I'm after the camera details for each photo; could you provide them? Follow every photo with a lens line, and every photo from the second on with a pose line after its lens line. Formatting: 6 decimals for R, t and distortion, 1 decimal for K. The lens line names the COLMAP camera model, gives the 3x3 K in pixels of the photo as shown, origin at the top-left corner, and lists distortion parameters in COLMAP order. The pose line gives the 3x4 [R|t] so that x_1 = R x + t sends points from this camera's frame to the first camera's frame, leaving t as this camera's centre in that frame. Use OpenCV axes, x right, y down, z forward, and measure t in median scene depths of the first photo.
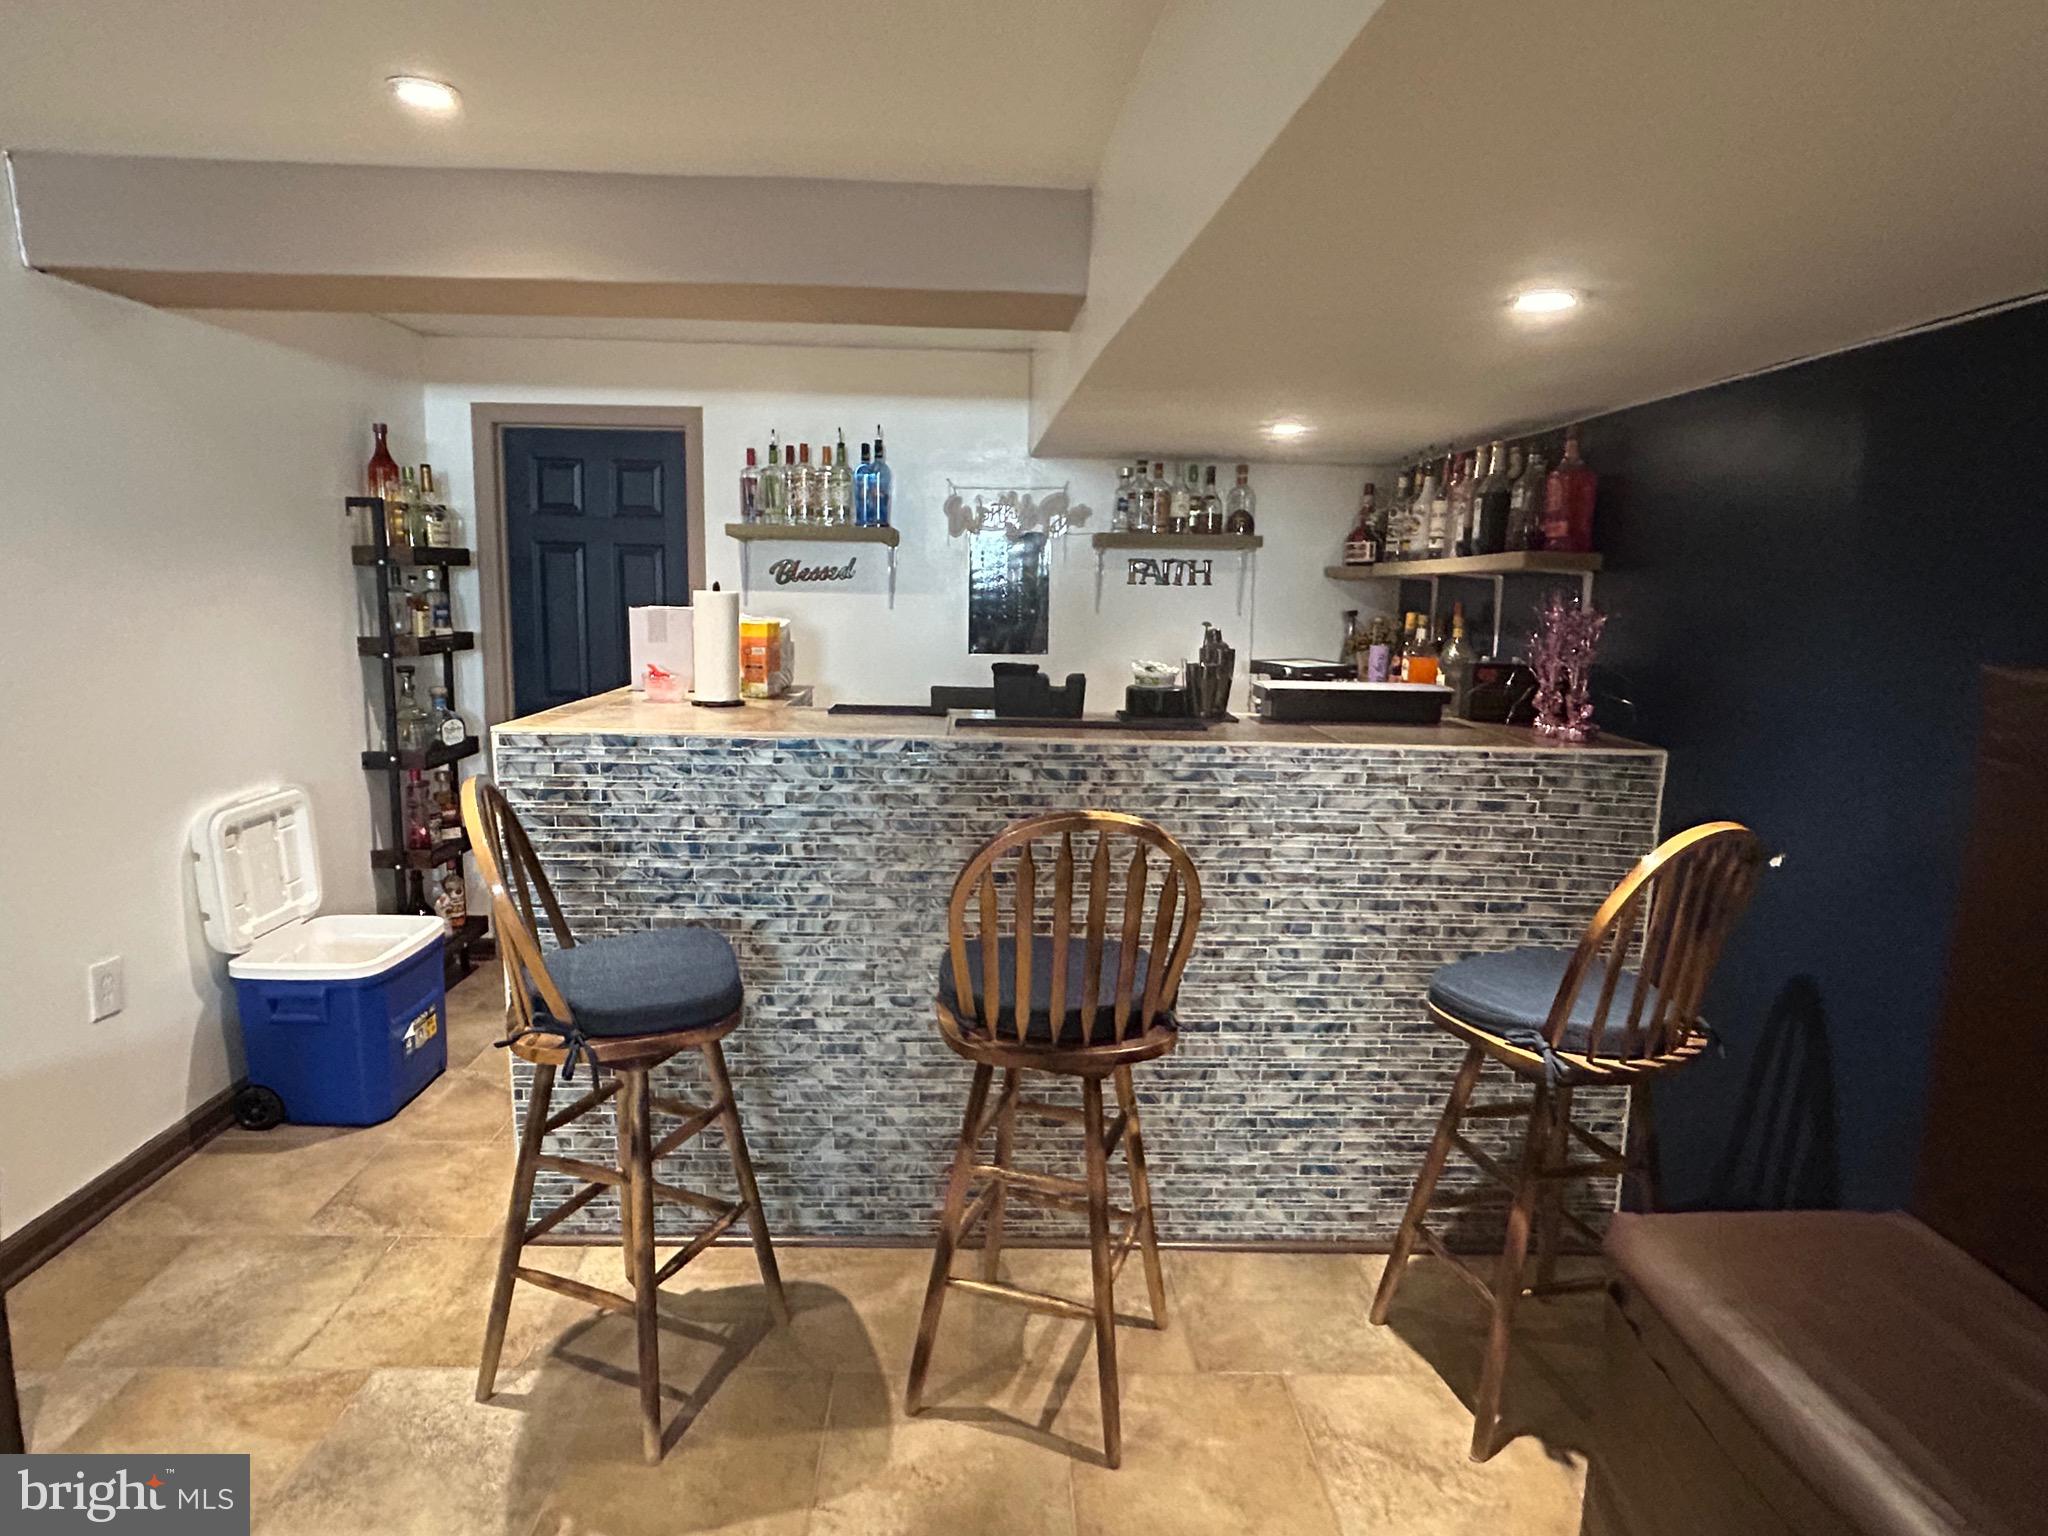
lens RADIAL K [[1155.9, 0, 1022.3], [0, 1155.9, 731.2], [0, 0, 1]] dist [-0.004436, -0.001915]
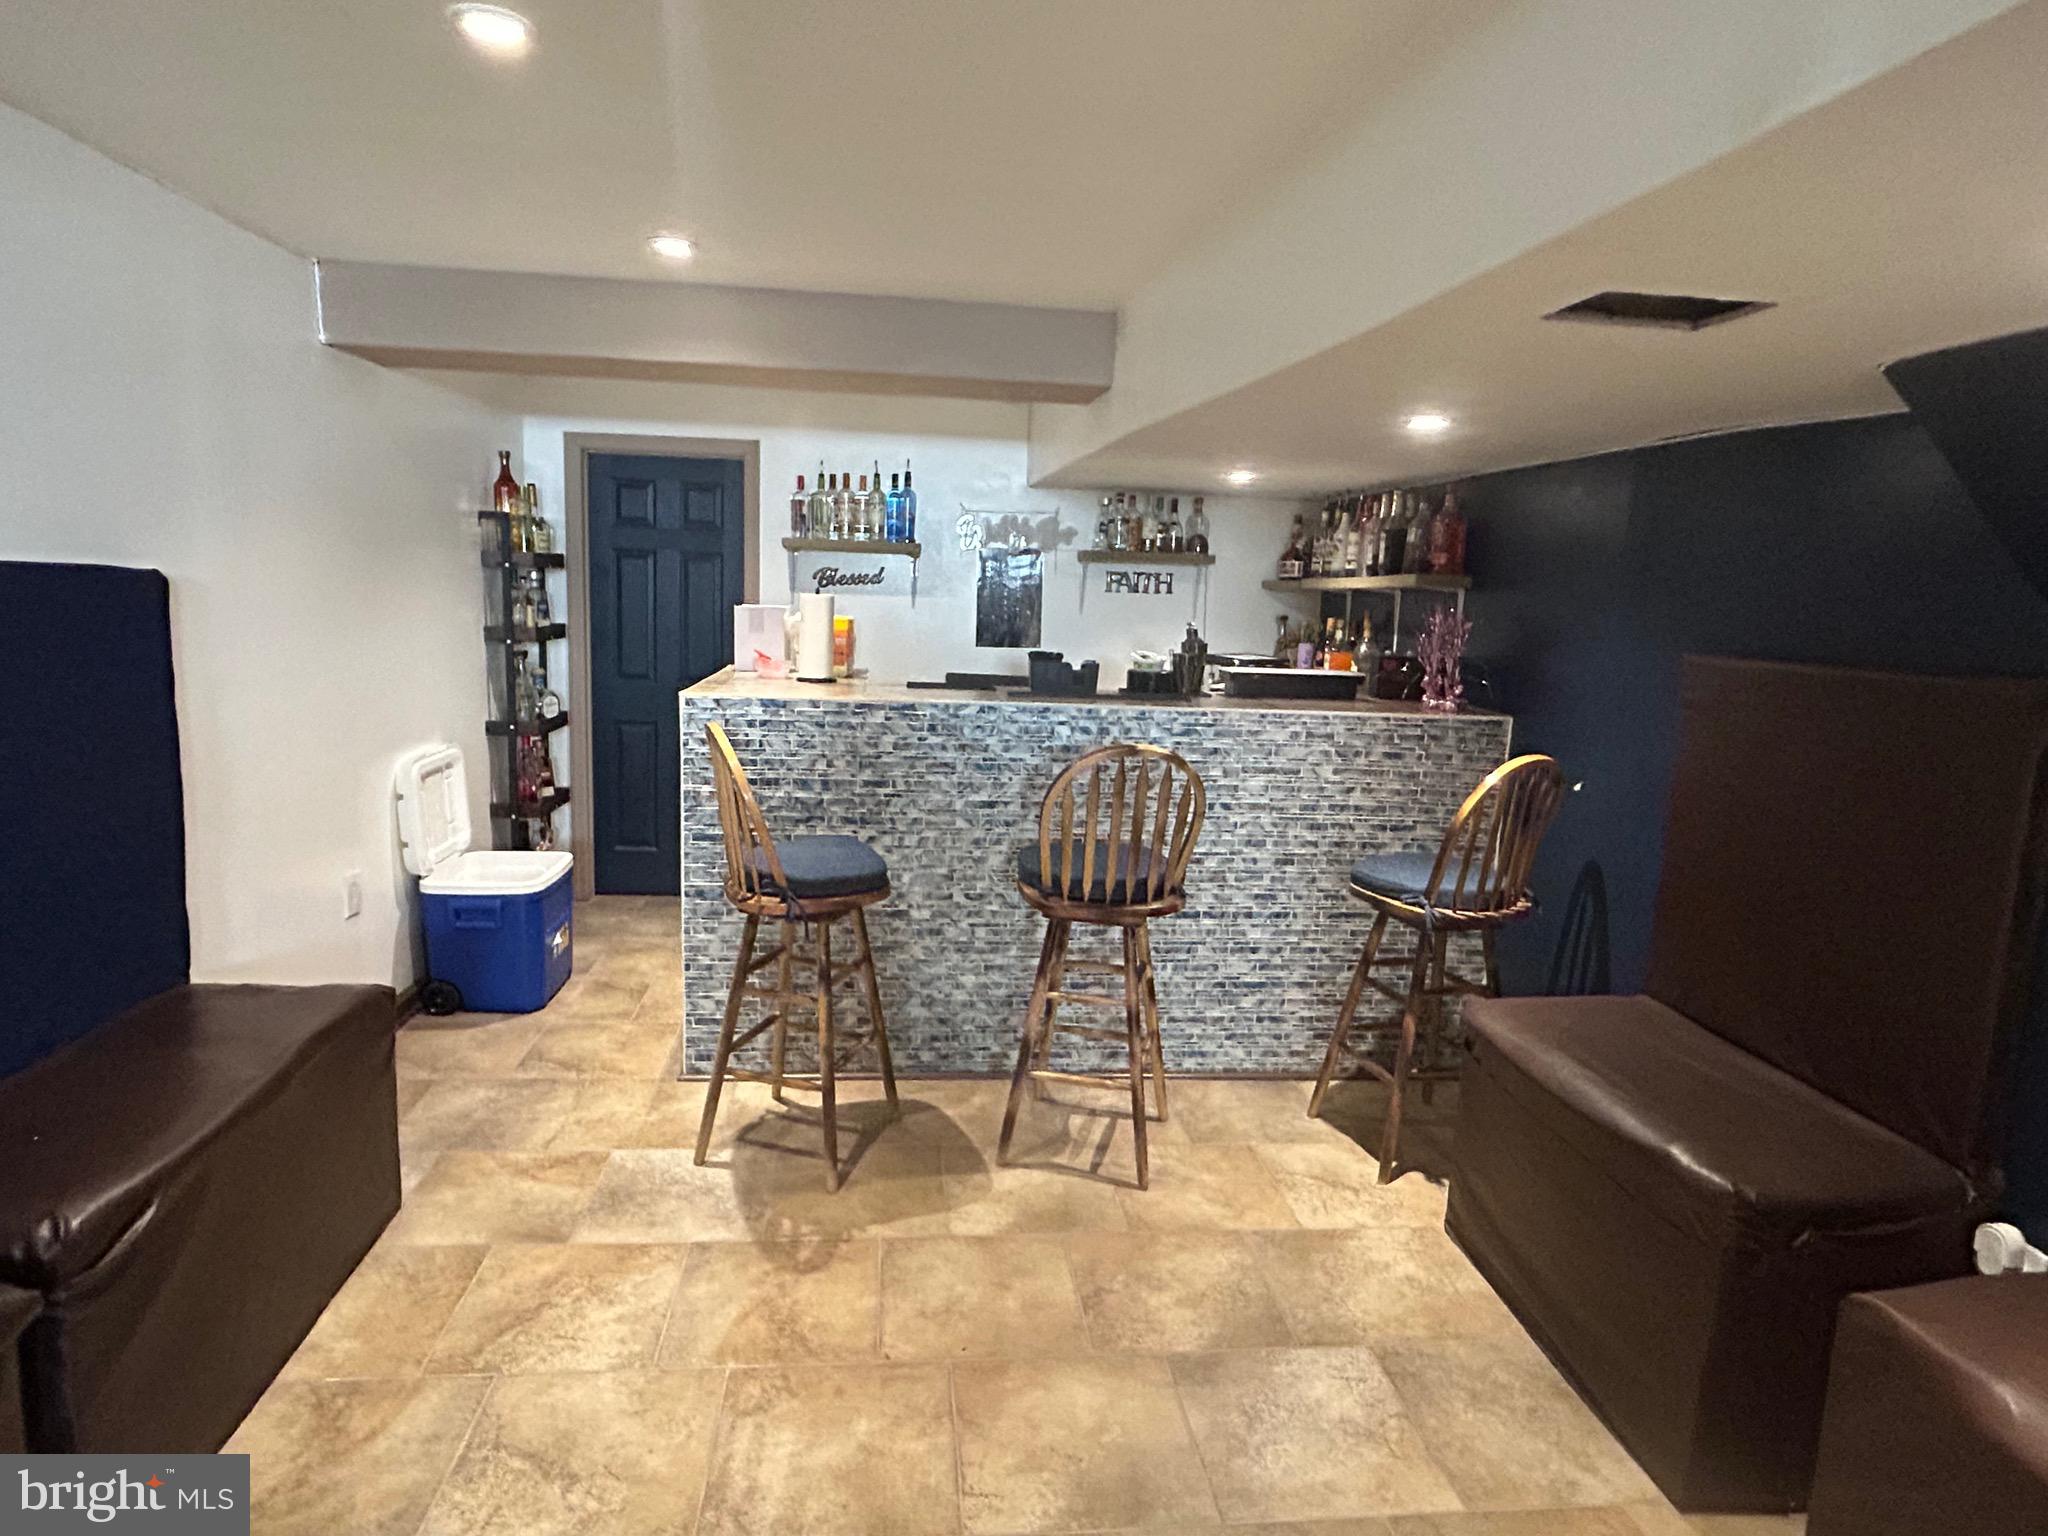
lens RADIAL K [[1155.9, 0, 1022.3], [0, 1155.9, 731.2], [0, 0, 1]] dist [-0.004436, -0.001915]
pose [[0.996886, 0.005844, 0.078643, -0.151831], [-0.005766, 0.999983, -0.001208, 0.038558], [-0.078649, 0.000751, 0.996902, -0.363595]]
